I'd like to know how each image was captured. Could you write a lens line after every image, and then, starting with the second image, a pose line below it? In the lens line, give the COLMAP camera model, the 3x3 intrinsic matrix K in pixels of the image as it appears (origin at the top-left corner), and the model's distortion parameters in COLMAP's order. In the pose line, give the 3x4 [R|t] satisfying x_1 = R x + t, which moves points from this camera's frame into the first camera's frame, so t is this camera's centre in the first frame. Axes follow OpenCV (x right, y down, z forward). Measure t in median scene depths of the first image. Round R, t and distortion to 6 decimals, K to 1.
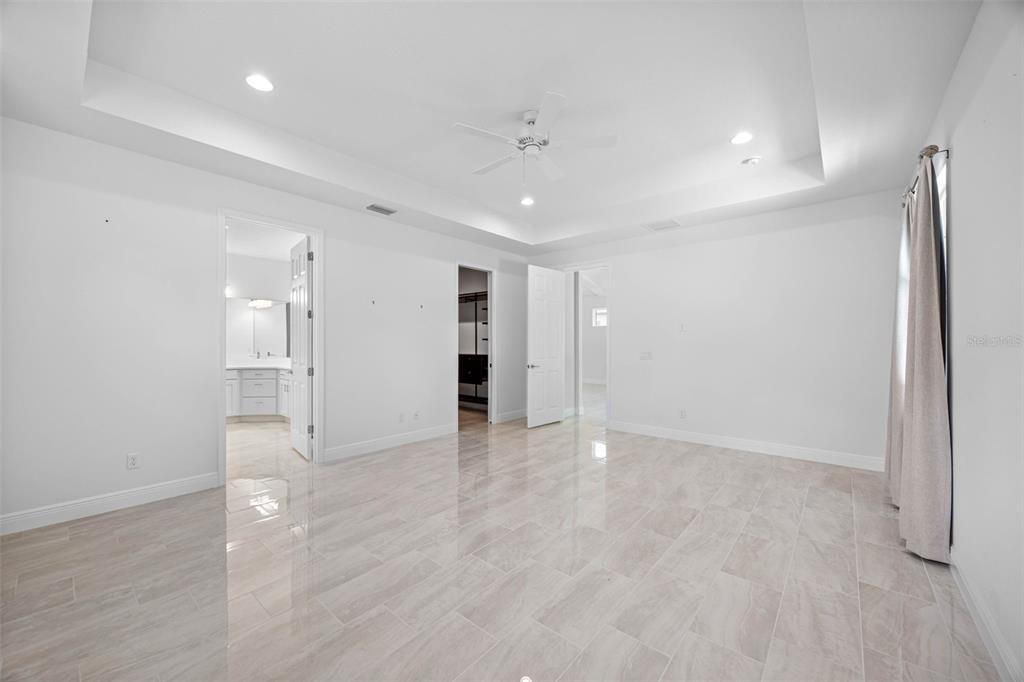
lens RADIAL K [[391.0, 0, 510.8], [0, 391.0, 343.9], [0, 0, 1]] dist [-0.002672, 0.000268]
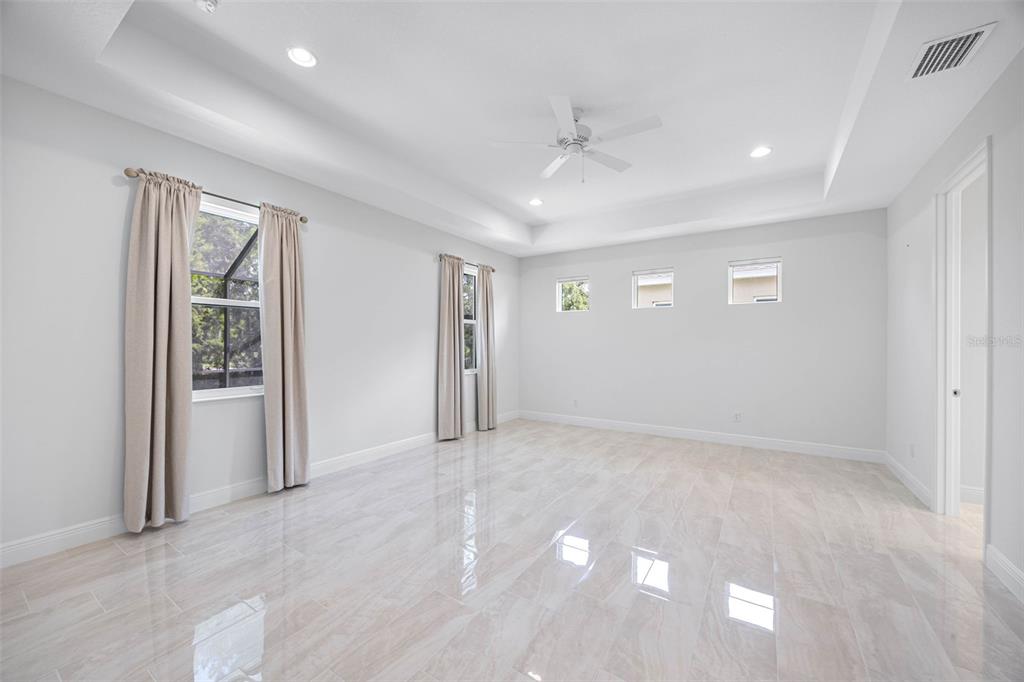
lens RADIAL K [[391.0, 0, 510.8], [0, 391.0, 343.9], [0, 0, 1]] dist [-0.002672, 0.000268]
pose [[-0.991749, -0.004936, -0.128097, 0.410151], [-0.005661, 0.999970, 0.005297, -0.009369], [0.128067, 0.005979, -0.991748, 2.381169]]
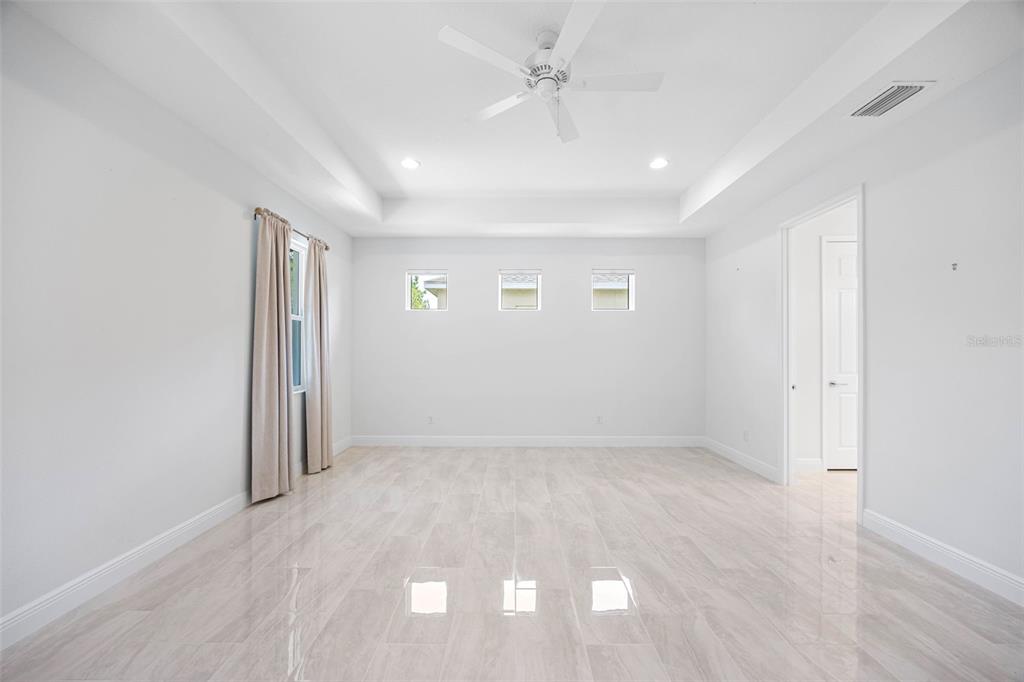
lens RADIAL K [[391.0, 0, 510.8], [0, 391.0, 343.9], [0, 0, 1]] dist [-0.002672, 0.000268]
pose [[-0.762957, -0.012583, -0.646327, 0.700084], [-0.005676, 0.999902, -0.012768, -0.002930], [0.646424, -0.006073, -0.762954, 1.842203]]
